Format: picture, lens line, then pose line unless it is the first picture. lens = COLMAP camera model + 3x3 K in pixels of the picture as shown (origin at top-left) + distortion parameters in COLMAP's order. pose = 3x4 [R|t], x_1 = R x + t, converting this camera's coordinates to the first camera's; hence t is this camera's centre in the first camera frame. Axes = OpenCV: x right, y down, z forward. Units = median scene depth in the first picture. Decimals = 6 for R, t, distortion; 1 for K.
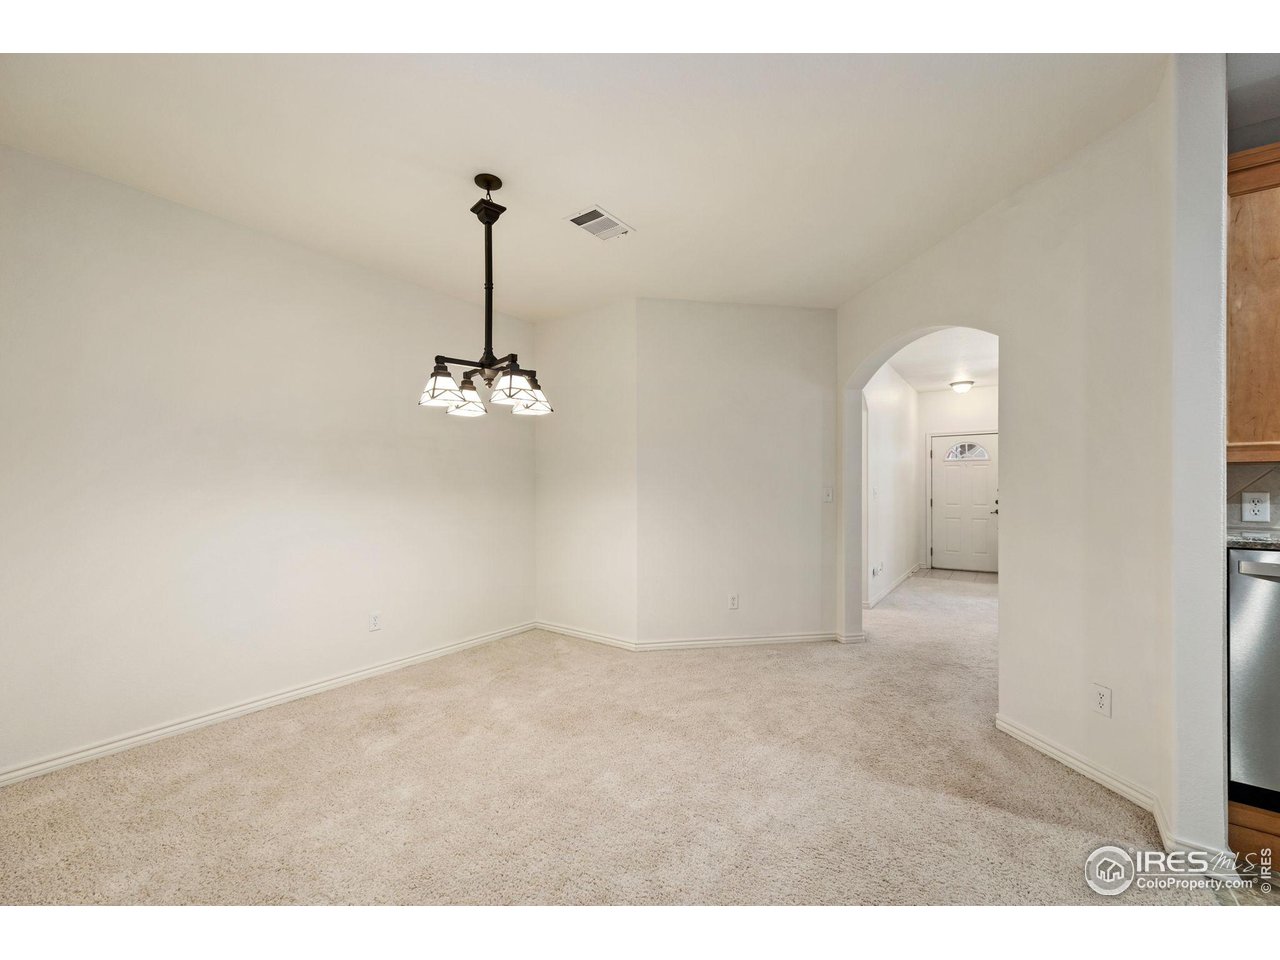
lens RADIAL K [[520.4, 0, 640.0], [0, 520.4, 480.0], [0, 0, 1]] dist [0.002150, 0.000516]
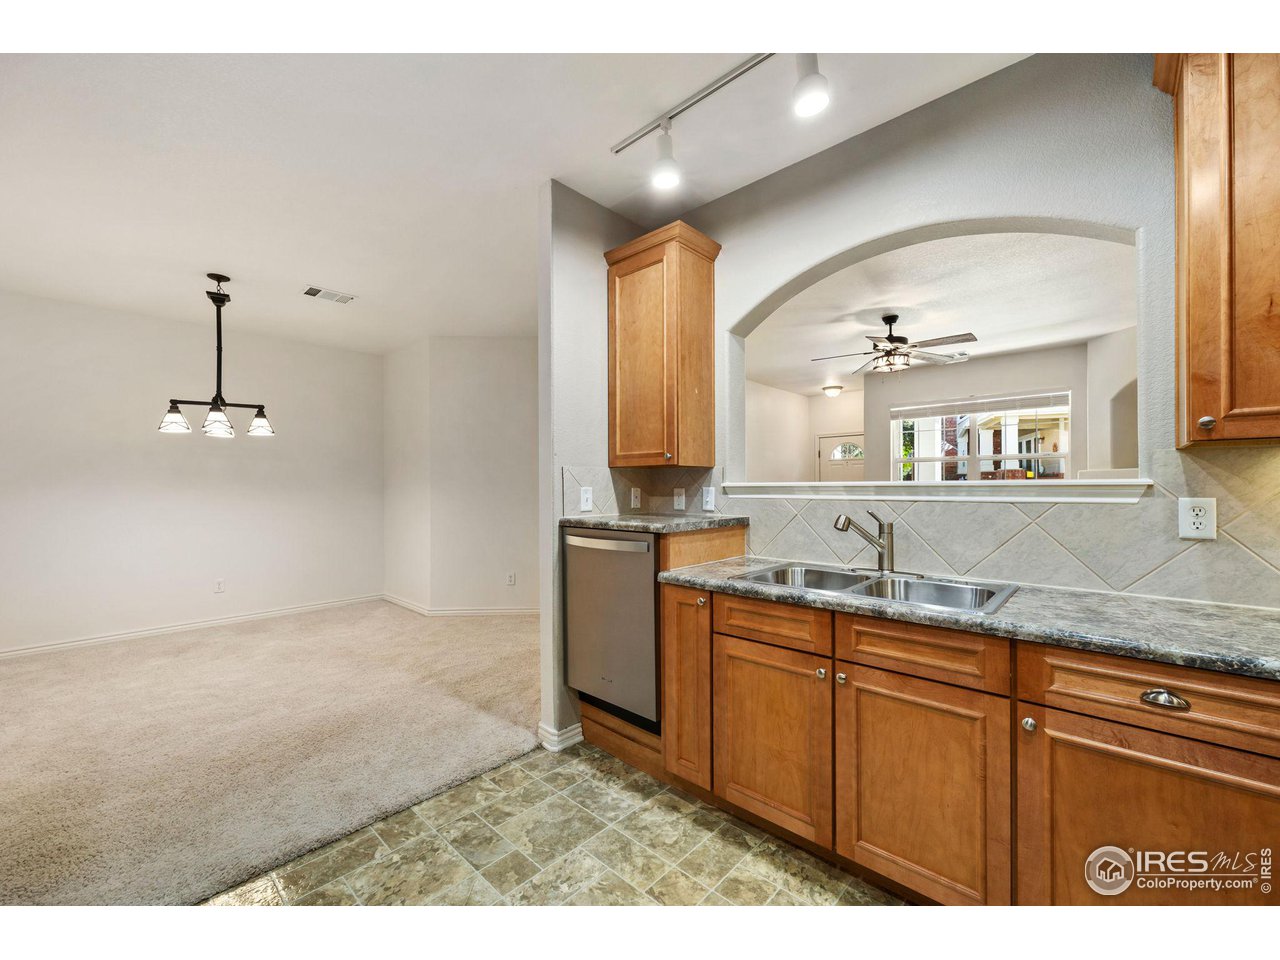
lens RADIAL K [[513.5, 0, 643.4], [0, 513.5, 484.0], [0, 0, 1]] dist [-0.001551, 0.000028]
pose [[0.992838, -0.006464, -0.119295, 0.921586], [0.007492, 0.999939, 0.008175, 0.001076], [0.119234, -0.009010, 0.992825, -0.246488]]
